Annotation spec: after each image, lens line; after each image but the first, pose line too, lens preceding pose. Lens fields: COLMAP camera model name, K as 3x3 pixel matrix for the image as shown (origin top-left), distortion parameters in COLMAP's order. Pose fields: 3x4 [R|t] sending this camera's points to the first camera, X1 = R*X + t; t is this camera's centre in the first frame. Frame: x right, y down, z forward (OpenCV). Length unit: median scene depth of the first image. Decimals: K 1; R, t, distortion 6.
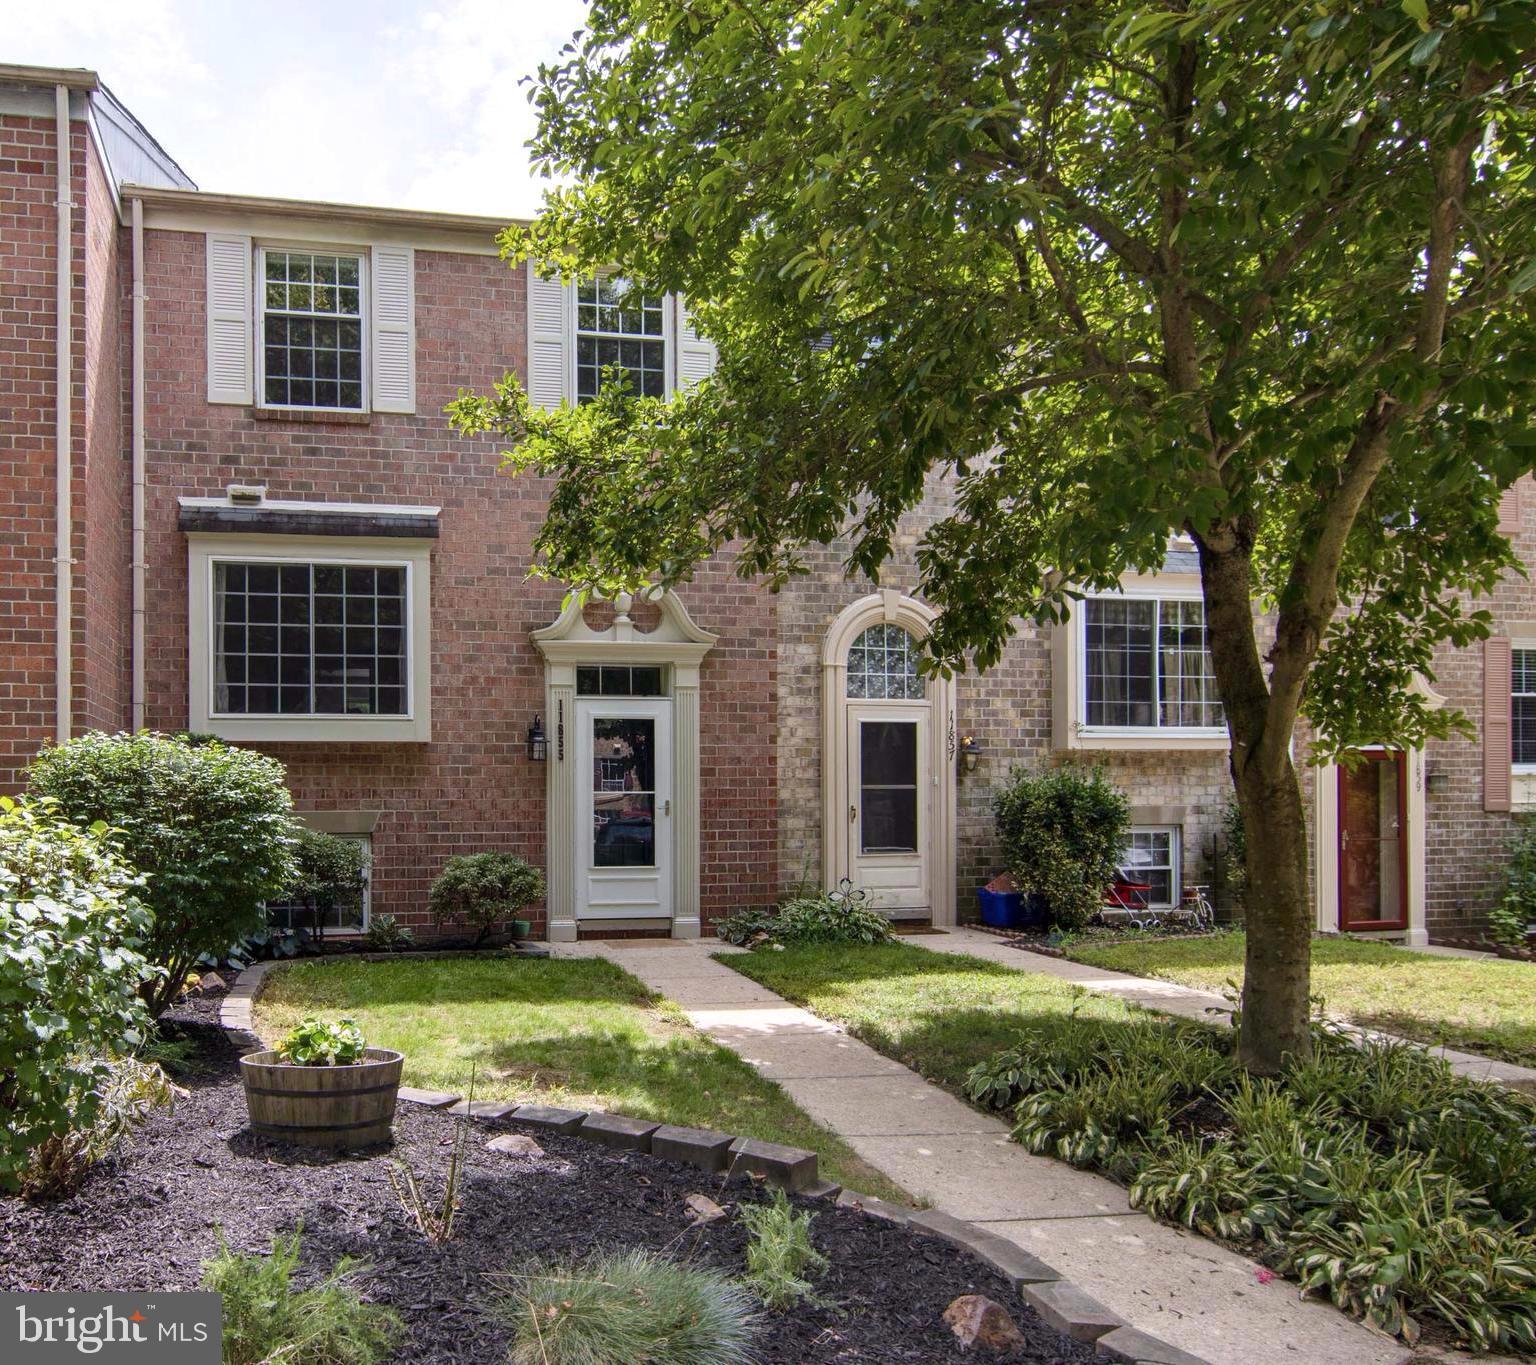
lens RADIAL K [[1331.2, 0, 768.0], [0, 1331.2, 682.5], [0, 0, 1]] dist [-0.001377, -0.046438]
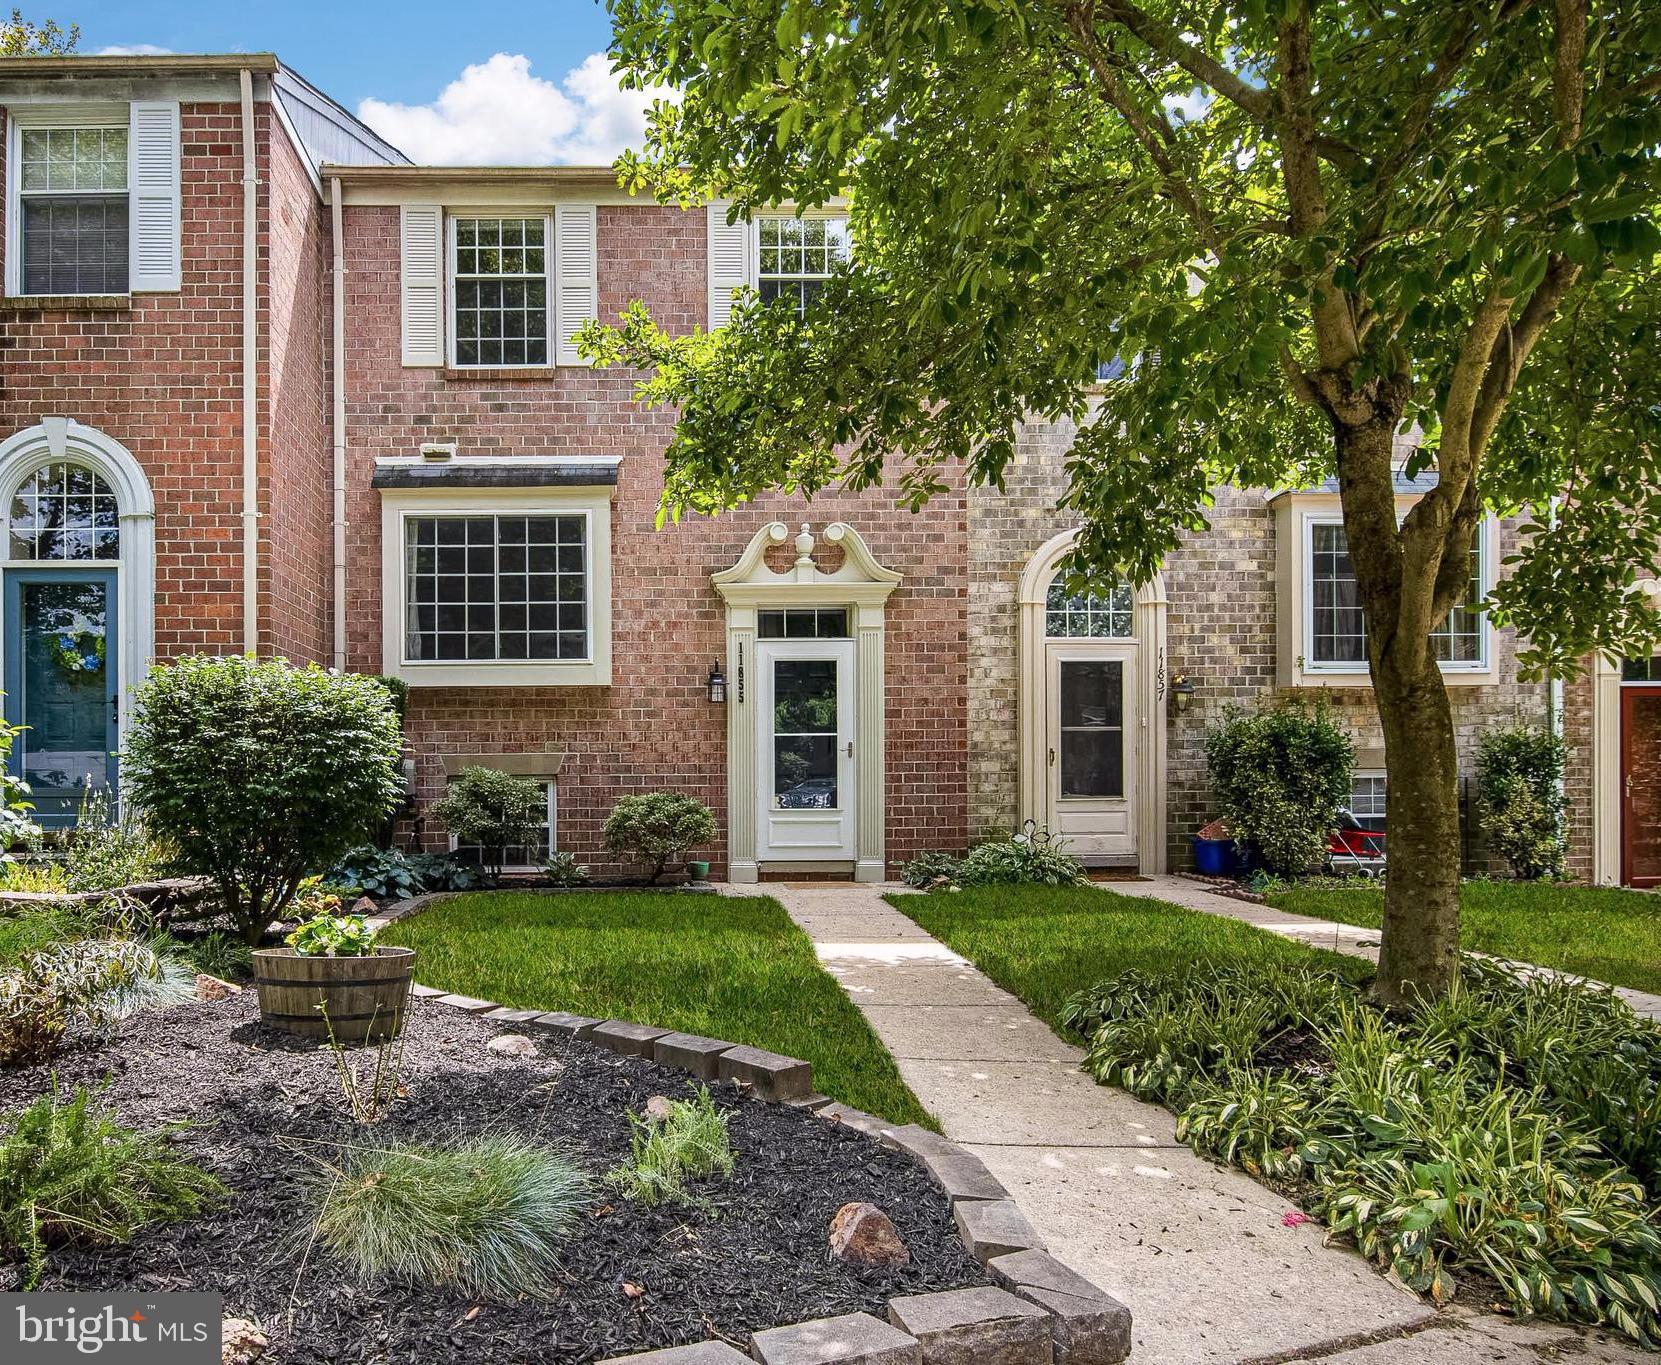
lens RADIAL K [[1312.8, 0, 830.5], [0, 1312.8, 682.5], [0, 0, 1]] dist [-0.003907, -0.046659]
pose [[0.980562, -0.021696, -0.195007, 0.106082], [0.024202, 0.999652, 0.010479, 0.035906], [0.194712, -0.014995, 0.980746, 0.049310]]
